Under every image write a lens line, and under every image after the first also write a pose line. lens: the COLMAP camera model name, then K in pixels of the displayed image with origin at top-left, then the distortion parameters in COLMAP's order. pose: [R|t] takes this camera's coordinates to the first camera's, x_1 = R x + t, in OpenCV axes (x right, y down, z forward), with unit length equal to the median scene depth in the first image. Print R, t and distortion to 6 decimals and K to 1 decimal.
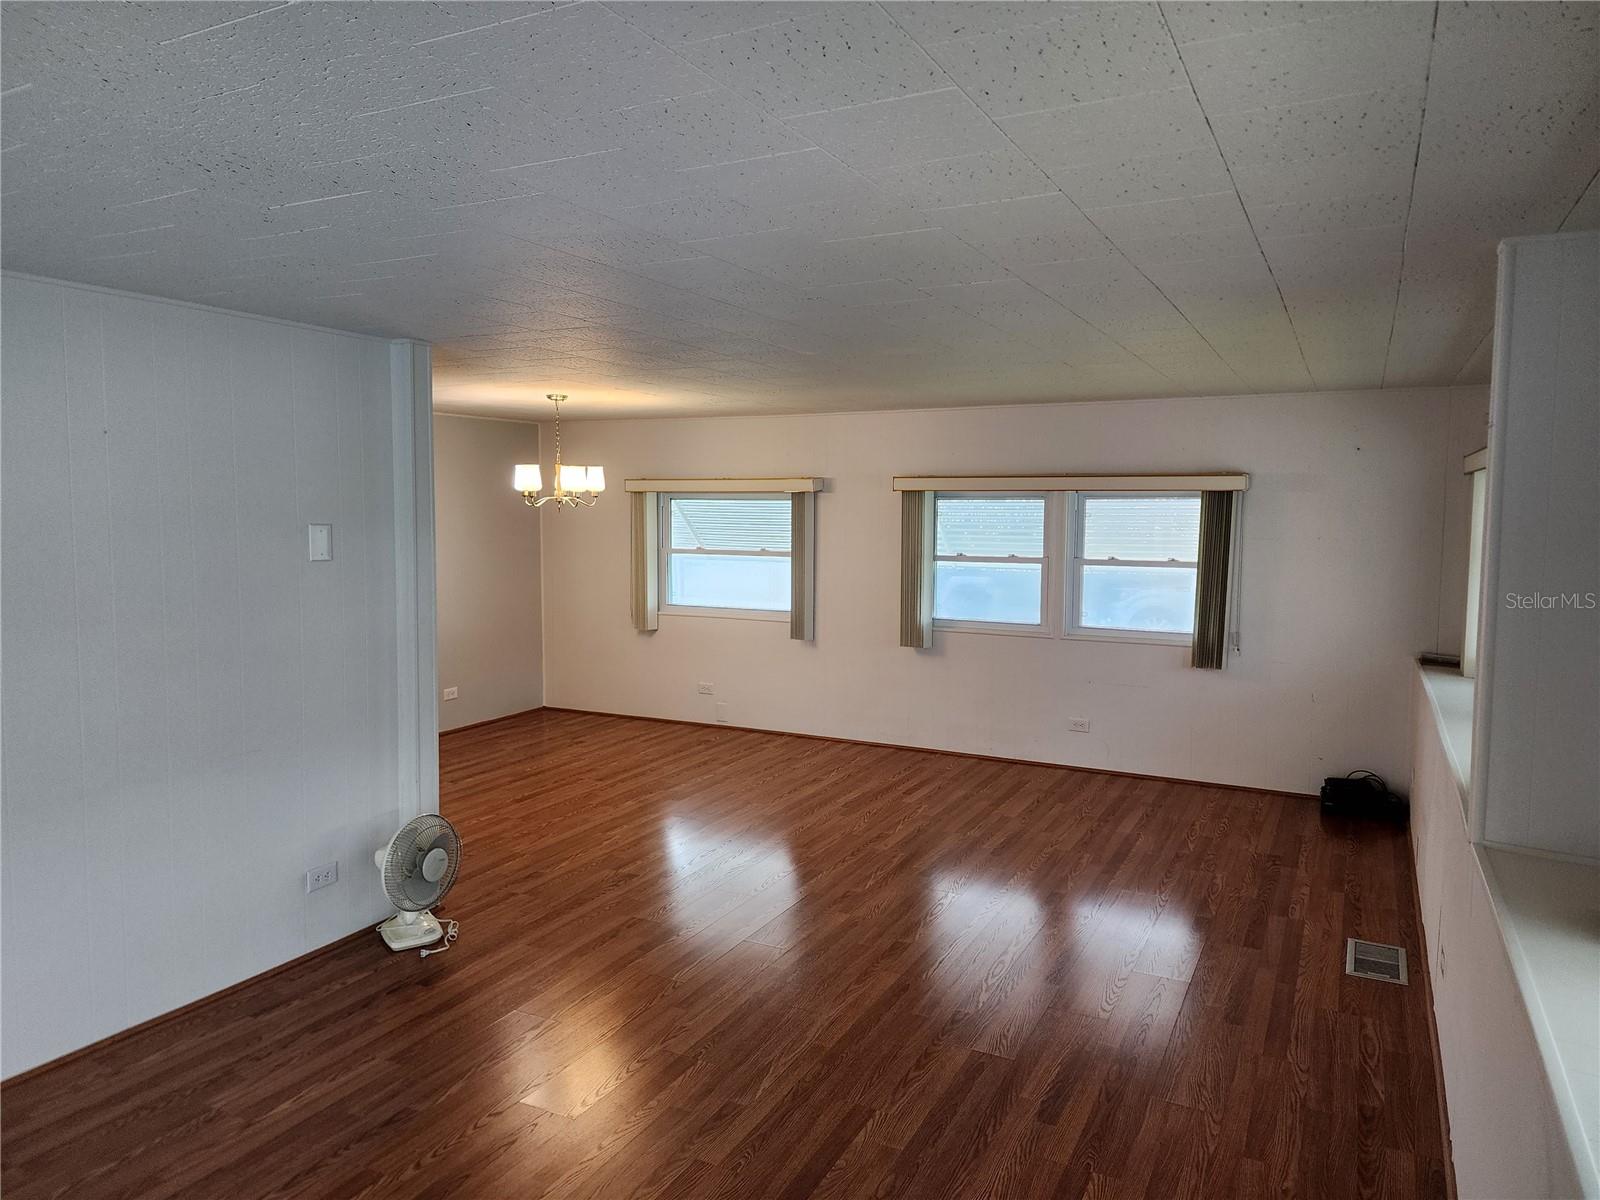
lens RADIAL K [[1082.8, 0, 807.8], [0, 1082.8, 577.8], [0, 0, 1]] dist [0.052064, -0.058190]
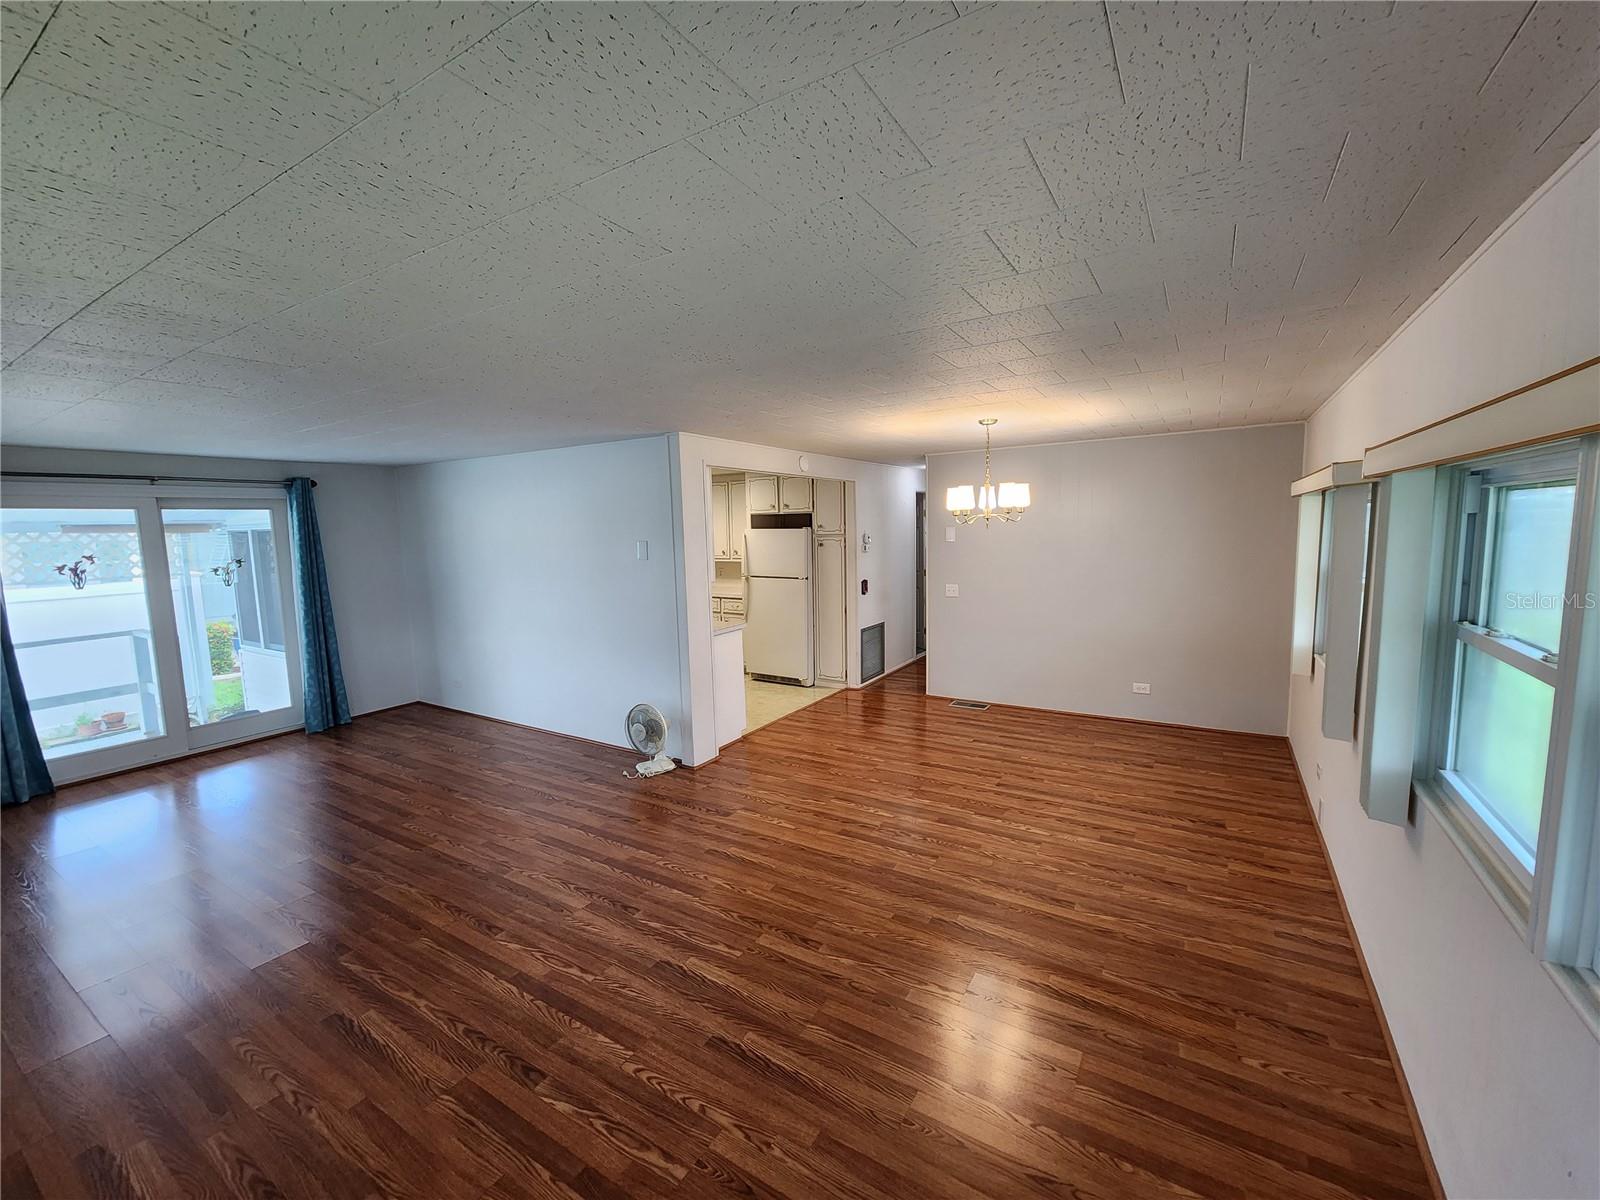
lens RADIAL K [[656.1, 0, 800.0], [0, 656.1, 600.0], [0, 0, 1]] dist [0.001044, -0.000388]
pose [[-0.081935, 0.114977, -0.989983, 0.508137], [-0.041988, 0.992043, 0.118692, -0.068618], [0.995753, 0.051293, -0.076455, 0.996517]]
